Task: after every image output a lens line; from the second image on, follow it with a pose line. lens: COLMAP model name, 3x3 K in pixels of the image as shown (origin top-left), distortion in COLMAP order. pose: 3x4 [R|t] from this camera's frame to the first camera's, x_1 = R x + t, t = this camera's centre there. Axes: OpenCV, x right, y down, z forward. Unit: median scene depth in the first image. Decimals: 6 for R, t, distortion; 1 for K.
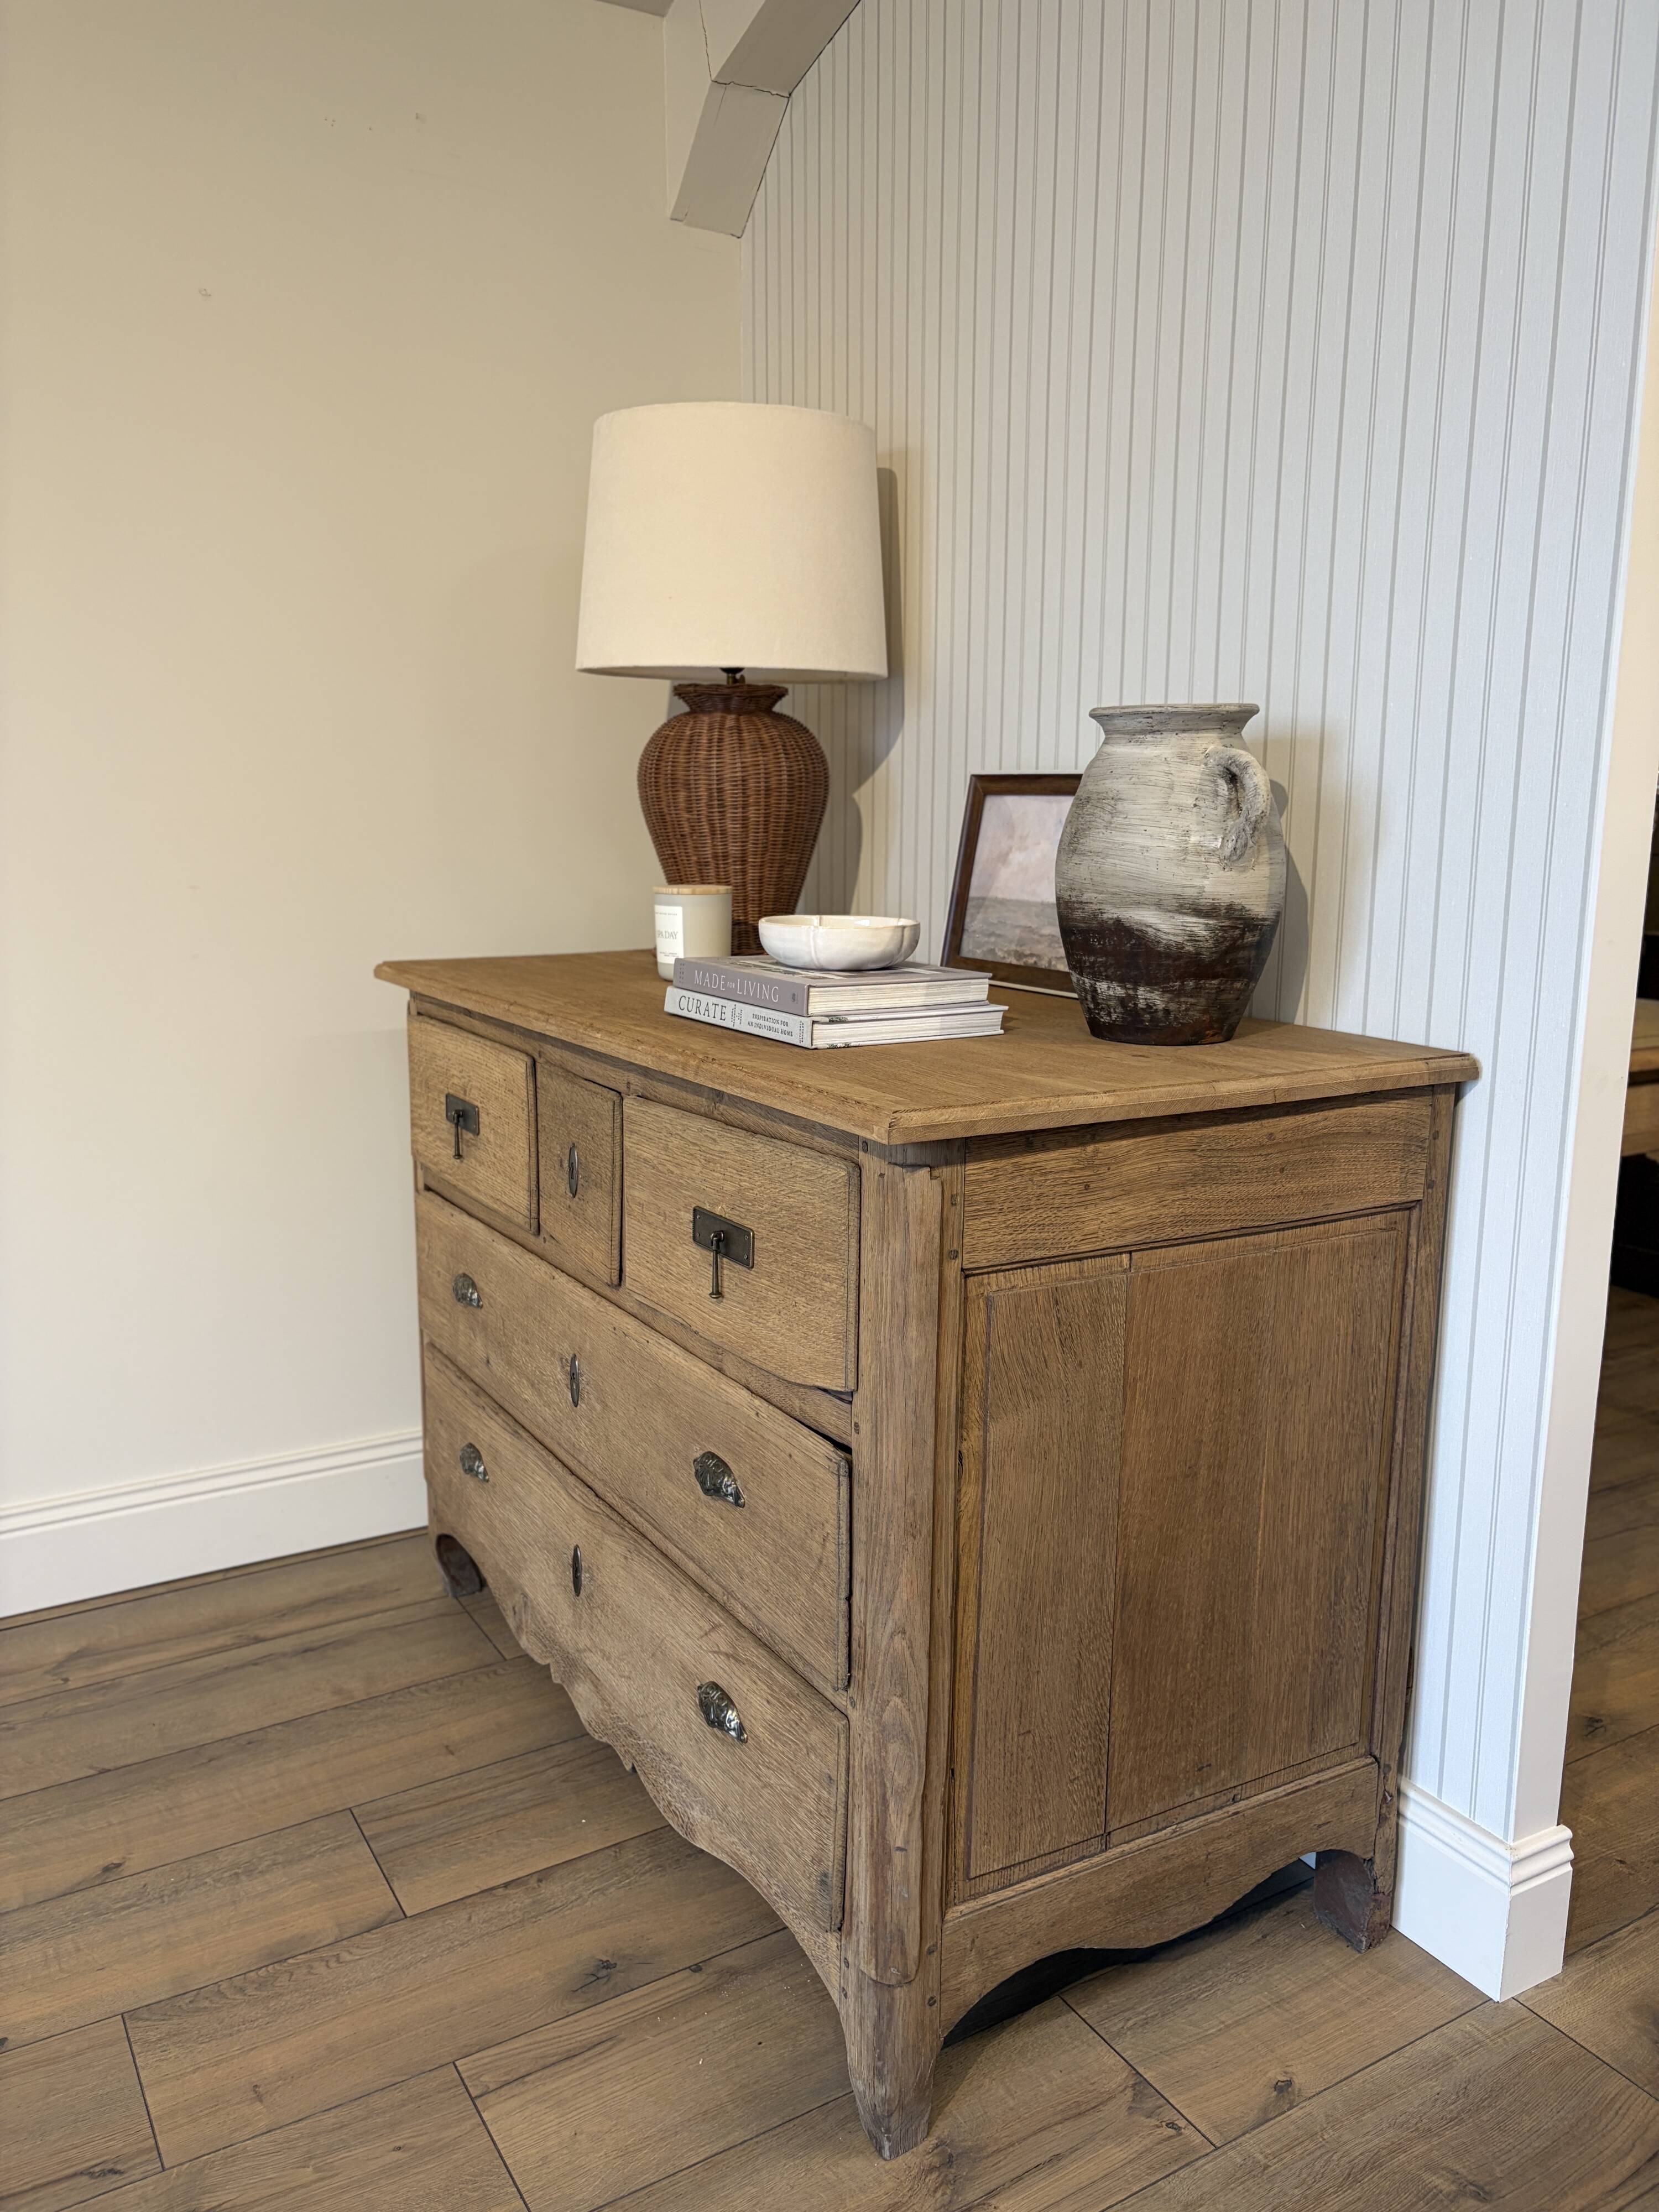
lens RADIAL K [[1692.2, 0, 820.6], [0, 1692.2, 1111.9], [0, 0, 1]] dist [0.037688, -0.047558]
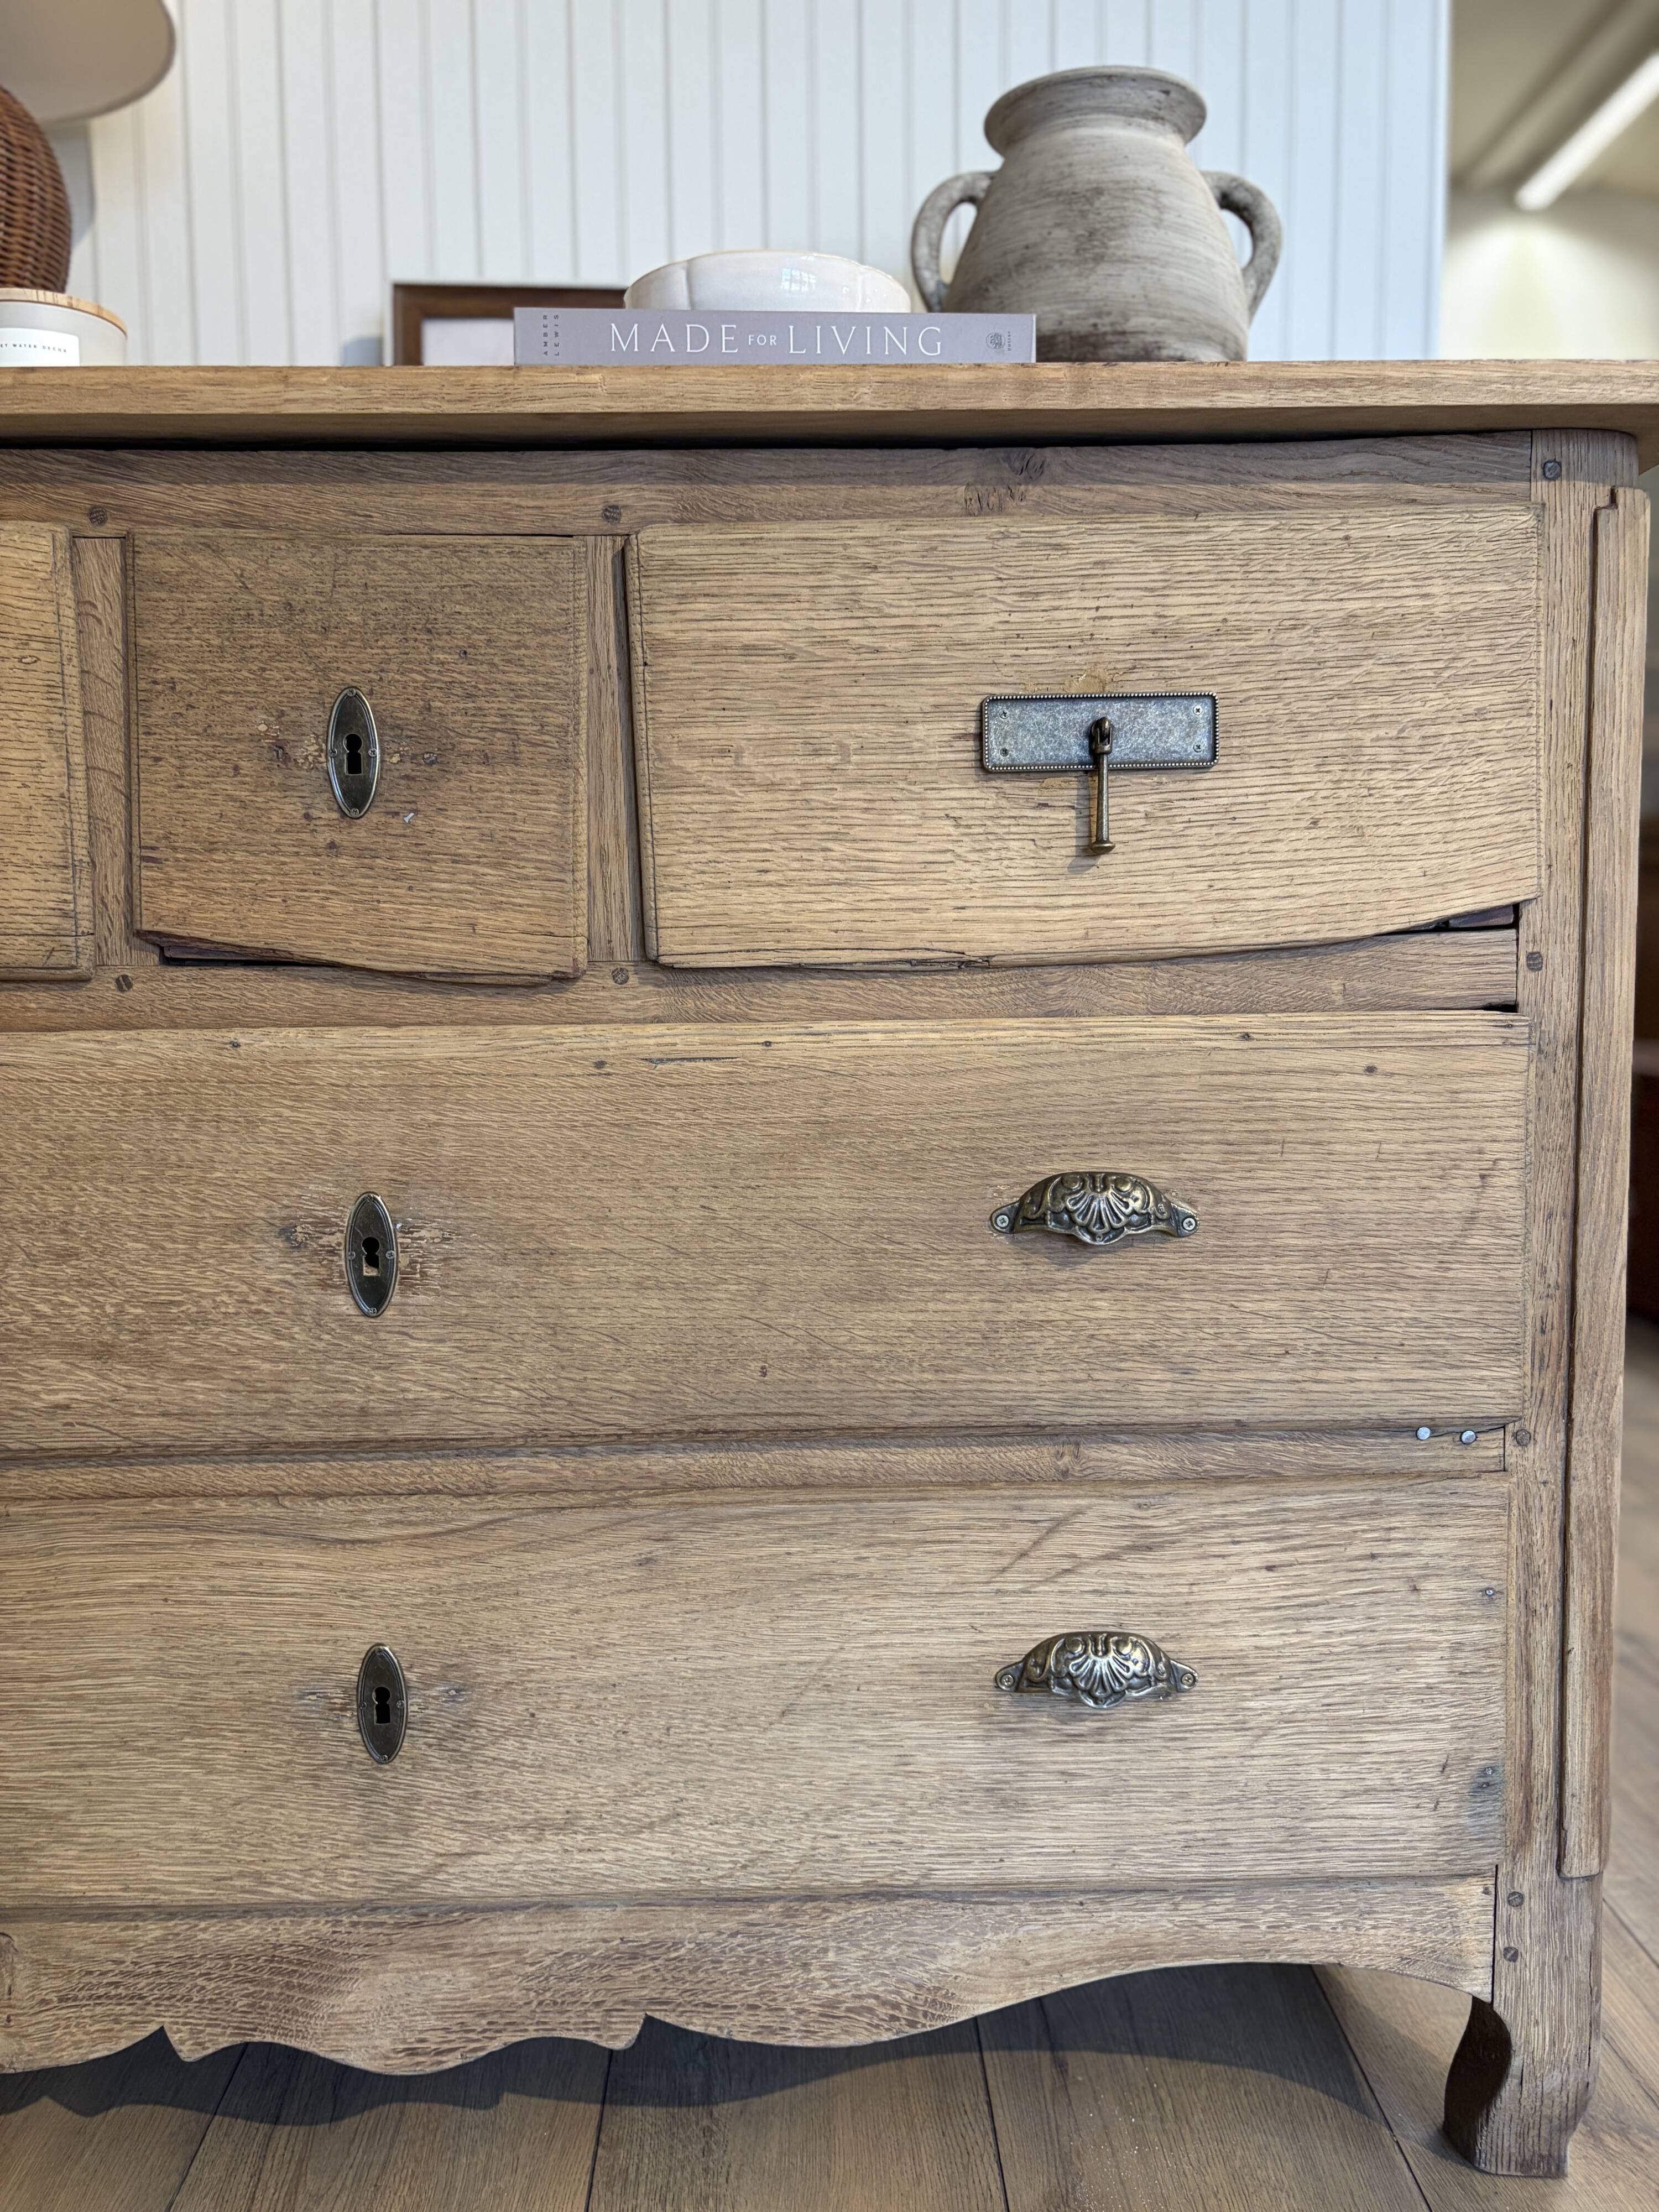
lens RADIAL K [[1692.2, 0, 834.7], [0, 1692.2, 1108.3], [0, 0, 1]] dist [0.037688, -0.047558]
pose [[0.484774, -0.098573, 0.869067, -0.544217], [0.175690, 0.984351, 0.013647, 0.160670], [-0.856812, 0.146070, 0.494506, 0.795579]]
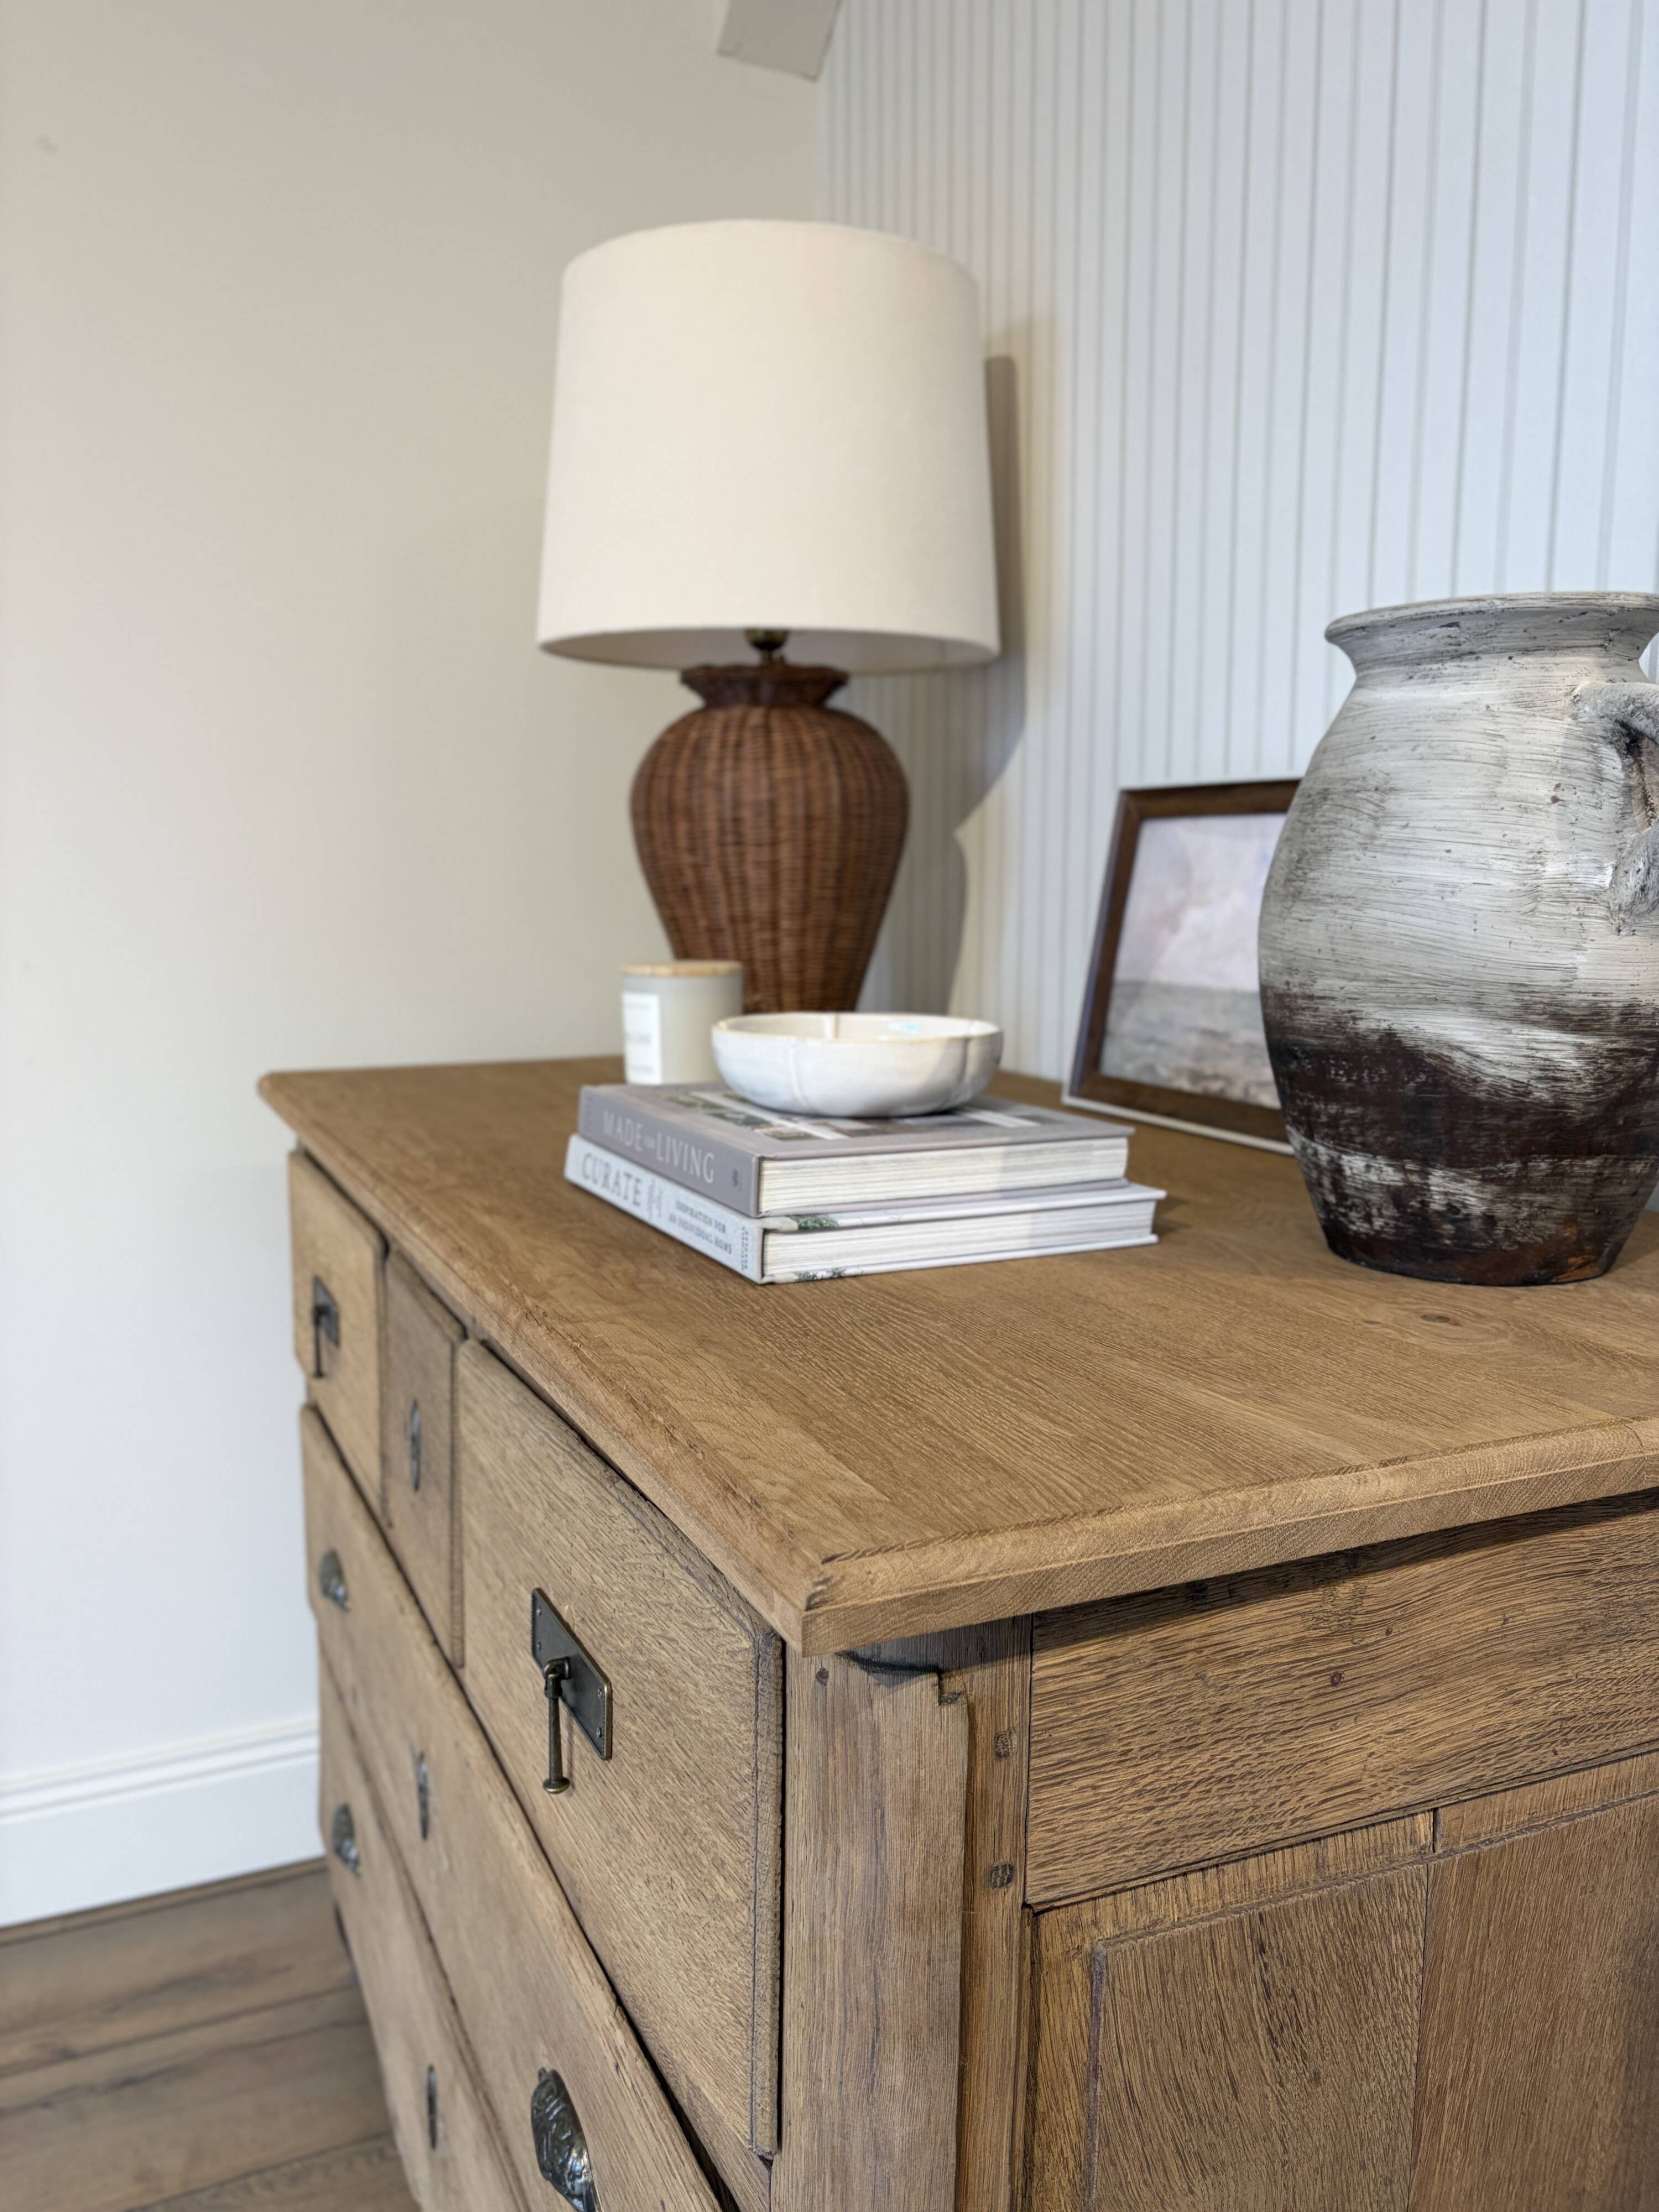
lens RADIAL K [[1692.2, 0, 835.1], [0, 1692.2, 1105.0], [0, 0, 1]] dist [0.037688, -0.047558]
pose [[0.994657, 0.010268, -0.102724, 0.065692], [-0.015192, 0.998767, -0.047266, -0.065732], [0.102112, 0.048574, 0.993586, 0.486639]]
